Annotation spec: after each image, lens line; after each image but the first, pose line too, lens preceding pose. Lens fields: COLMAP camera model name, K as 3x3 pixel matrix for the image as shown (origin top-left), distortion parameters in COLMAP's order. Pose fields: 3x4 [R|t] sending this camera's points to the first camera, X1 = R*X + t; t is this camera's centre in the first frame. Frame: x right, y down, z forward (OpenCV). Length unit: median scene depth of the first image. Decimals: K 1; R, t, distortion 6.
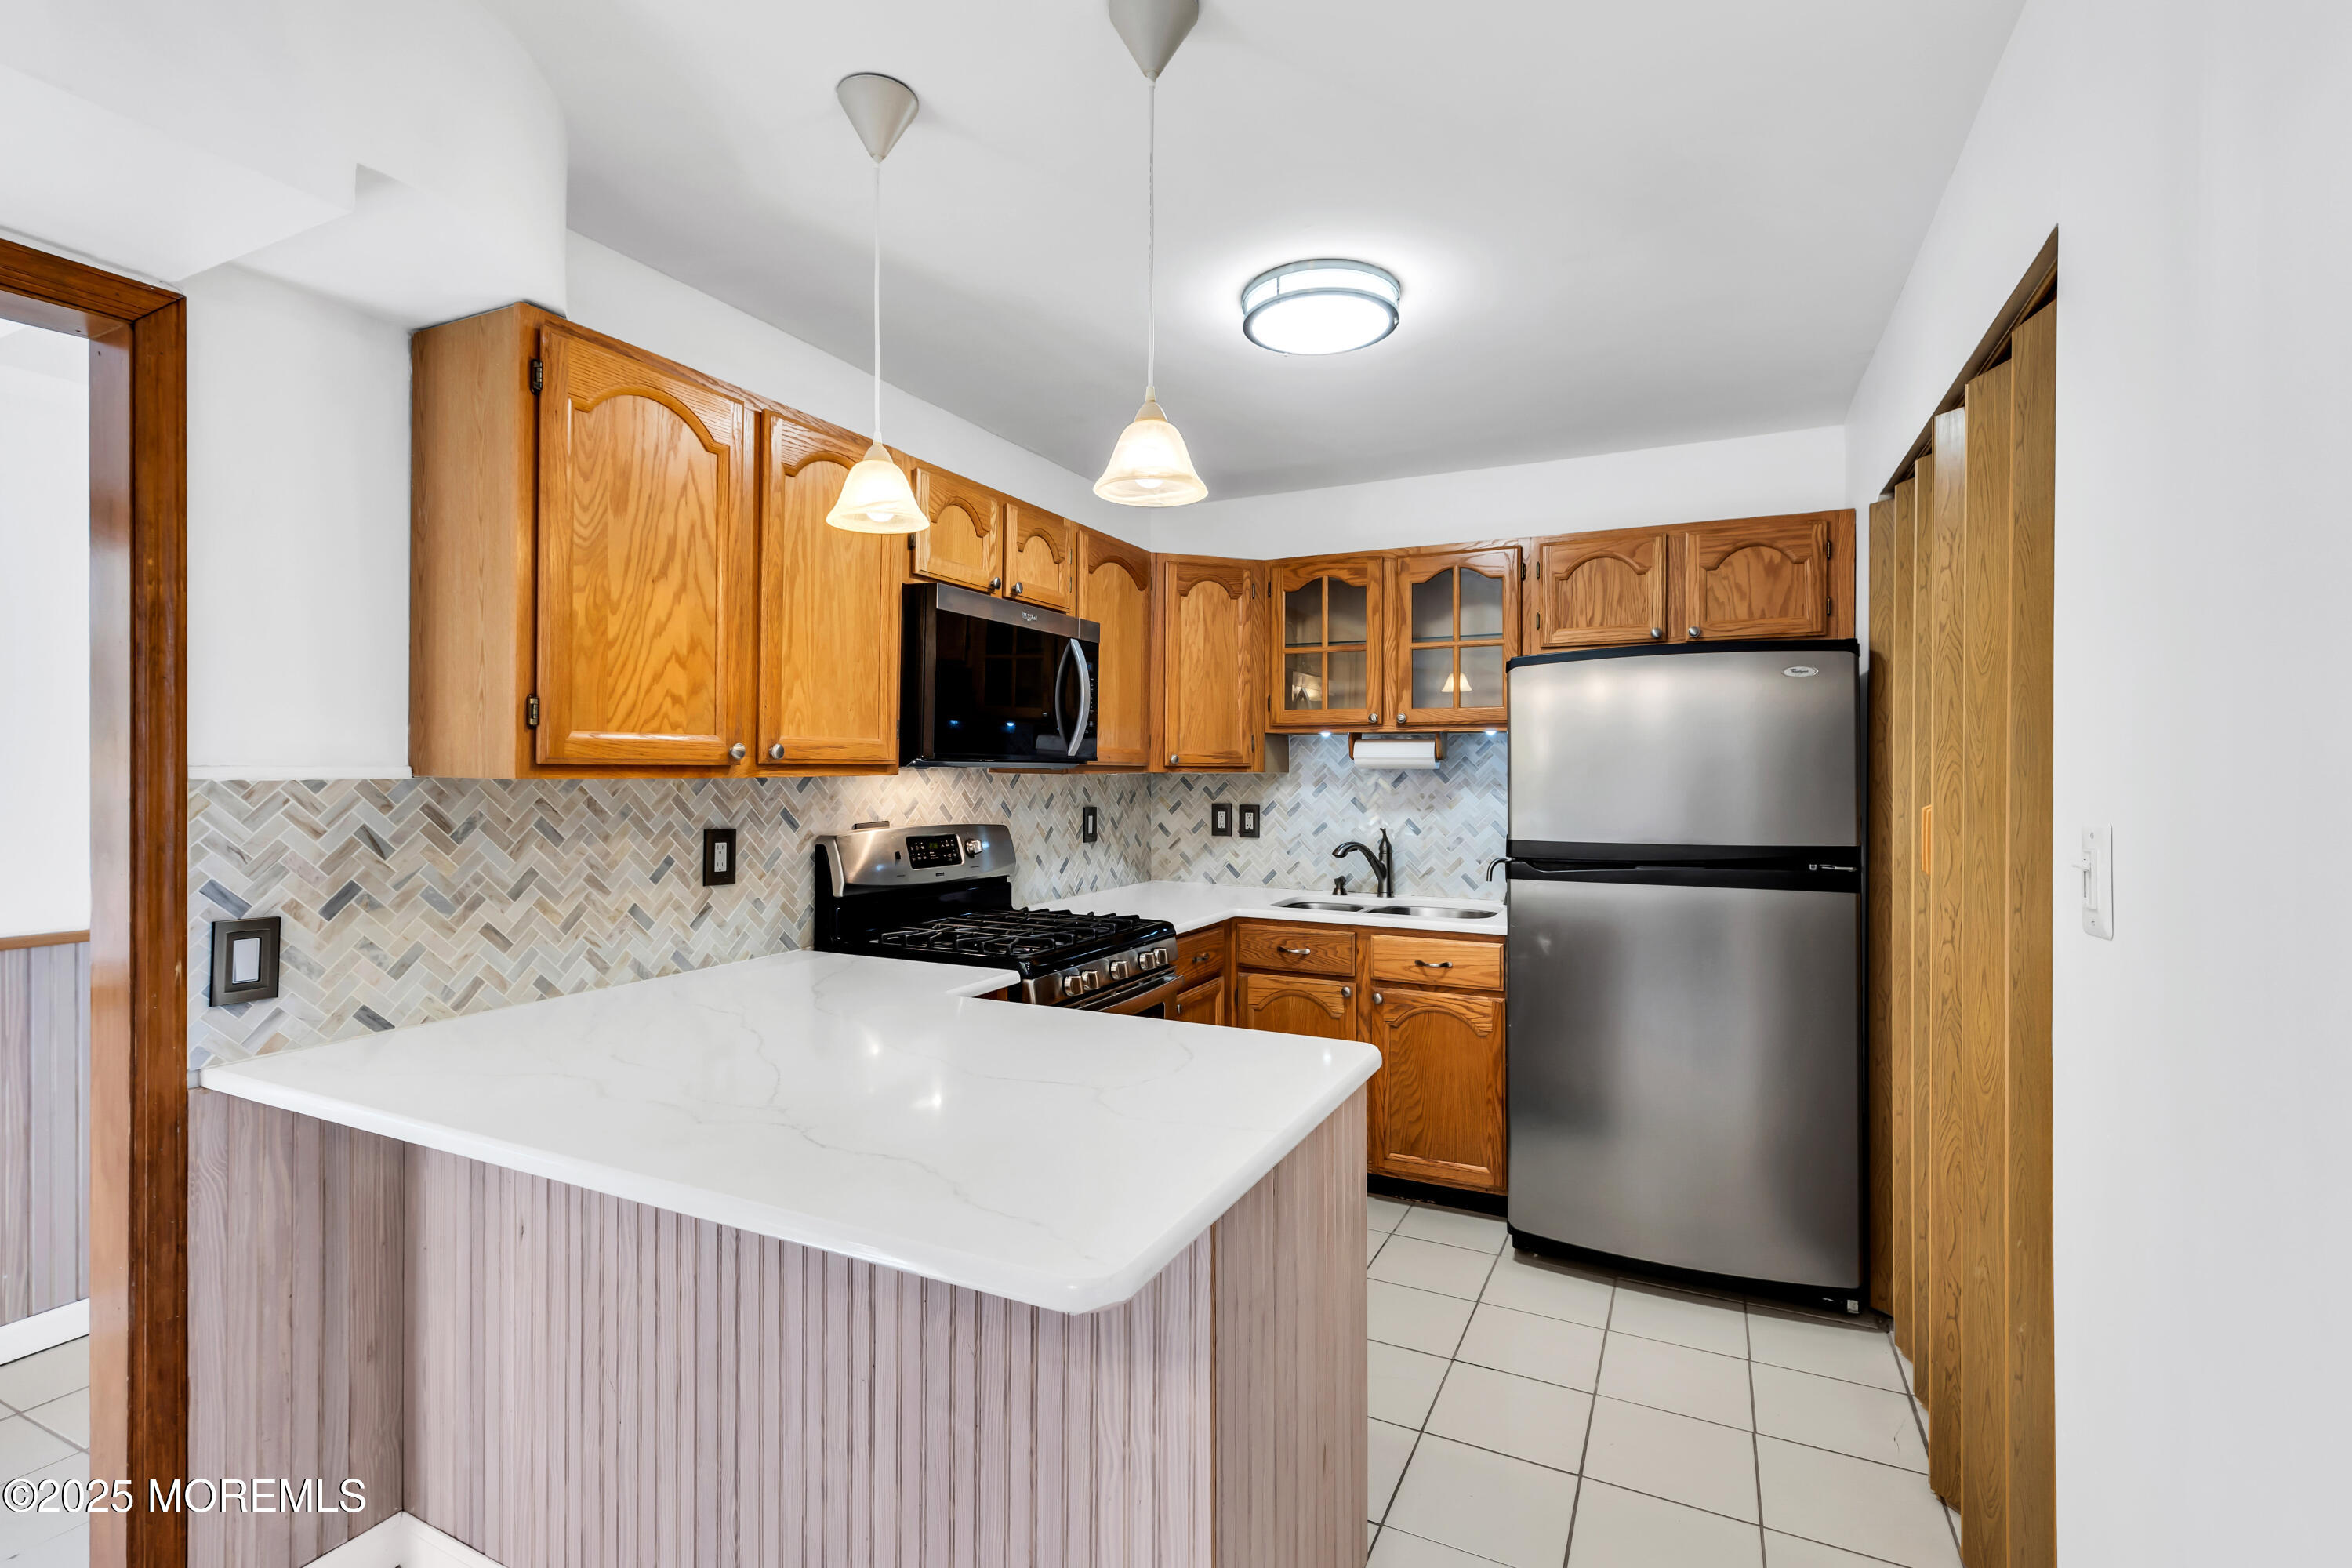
lens RADIAL K [[1064.0, 0, 1180.8], [0, 1064.0, 775.5], [0, 0, 1]] dist [0.009807, -0.001272]
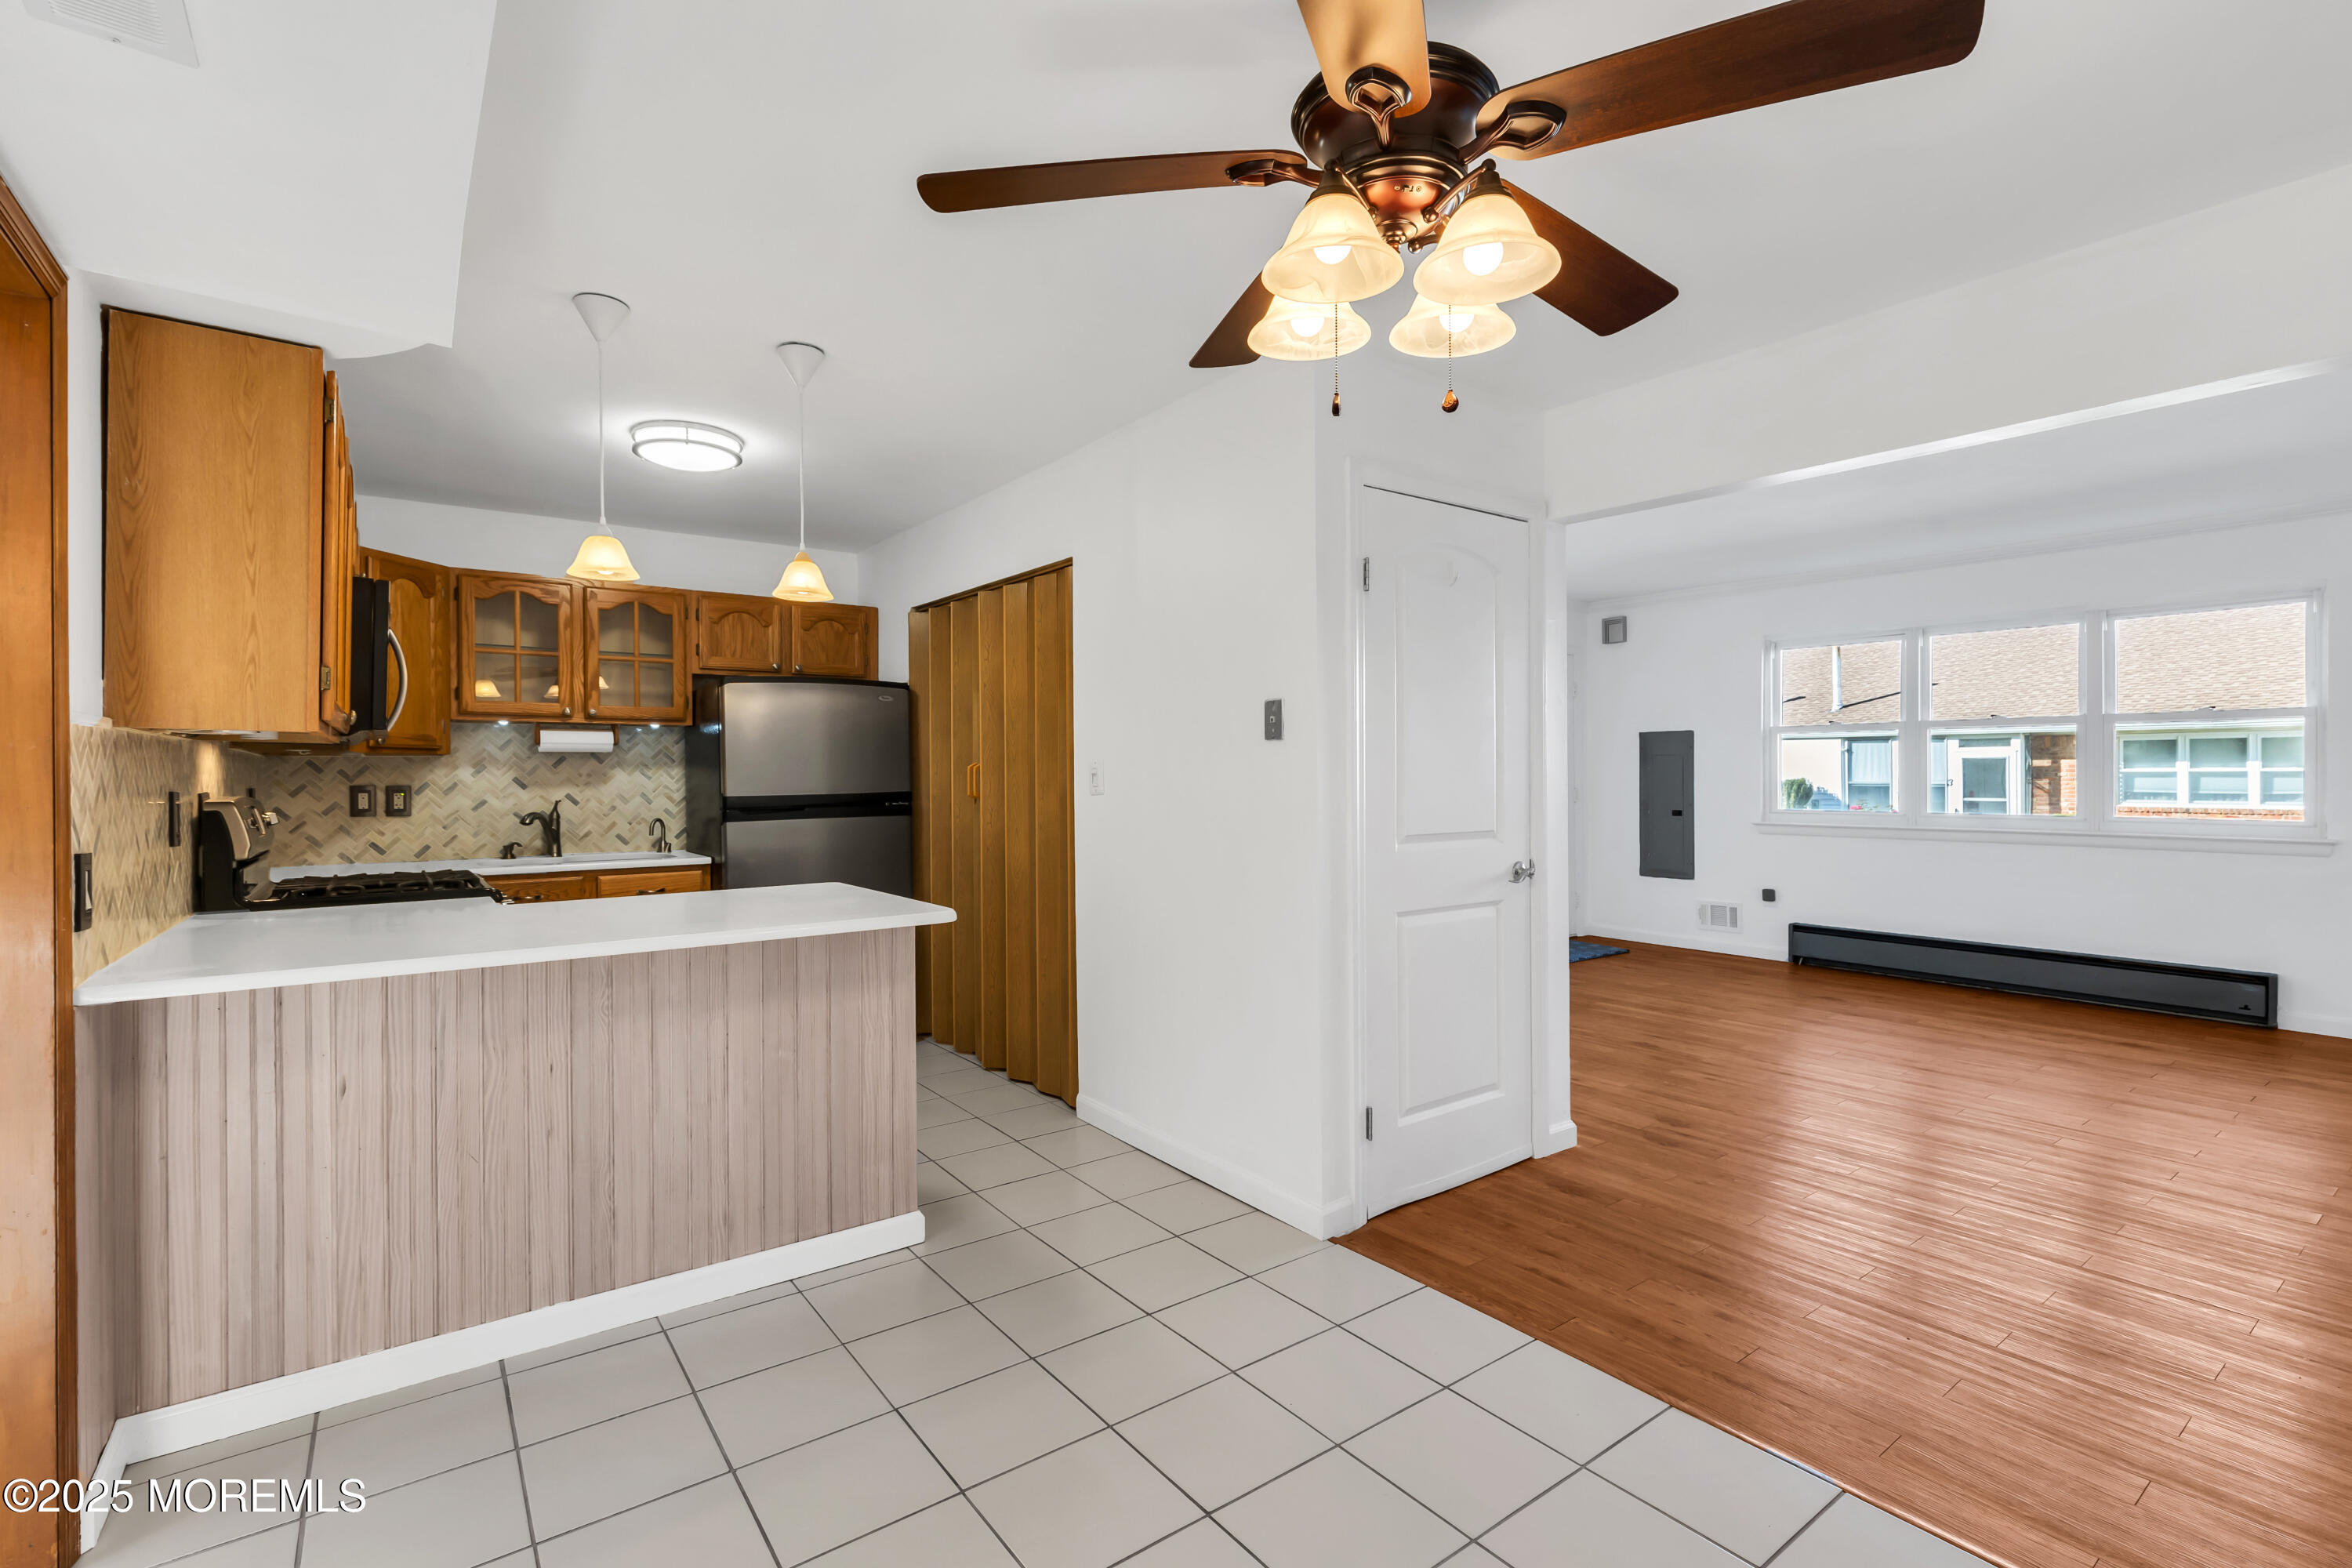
lens RADIAL K [[1064.0, 0, 1167.8], [0, 1064.0, 780.0], [0, 0, 1]] dist [0.009807, -0.001272]
pose [[0.459288, -0.010582, 0.888224, -0.576423], [0.013817, 0.999893, 0.004768, 0.029253], [-0.888180, 0.010083, 0.459385, -0.196255]]
